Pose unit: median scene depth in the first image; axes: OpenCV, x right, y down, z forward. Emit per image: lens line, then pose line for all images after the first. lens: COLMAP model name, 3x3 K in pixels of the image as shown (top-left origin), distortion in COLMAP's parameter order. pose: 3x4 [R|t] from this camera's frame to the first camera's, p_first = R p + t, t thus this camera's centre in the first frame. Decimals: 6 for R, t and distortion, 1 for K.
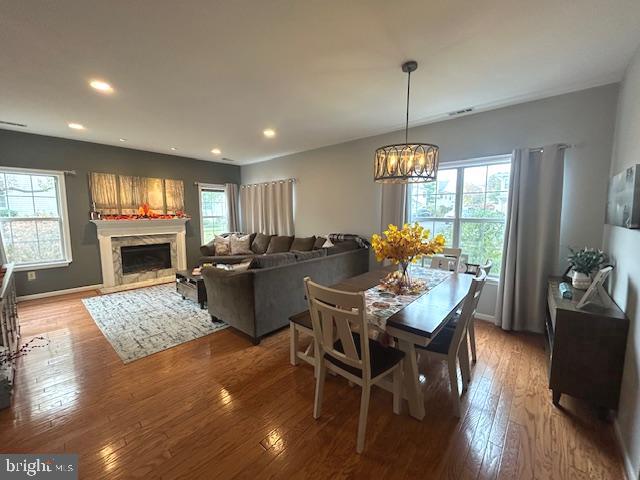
lens RADIAL K [[255.6, 0, 320.3], [0, 255.6, 239.0], [0, 0, 1]] dist [-0.000889, -0.000026]
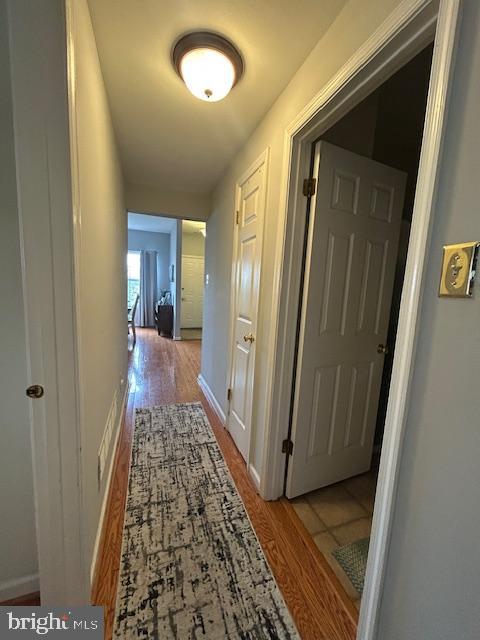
lens RADIAL K [[255.6, 0, 240.7], [0, 255.6, 317.9], [0, 0, 1]] dist [-0.000889, -0.000026]
pose [[0.490711, -0.086186, 0.867049, -0.954316], [0.034547, 0.996238, 0.079475, 0.132209], [-0.870637, -0.009045, 0.491842, -1.045834]]
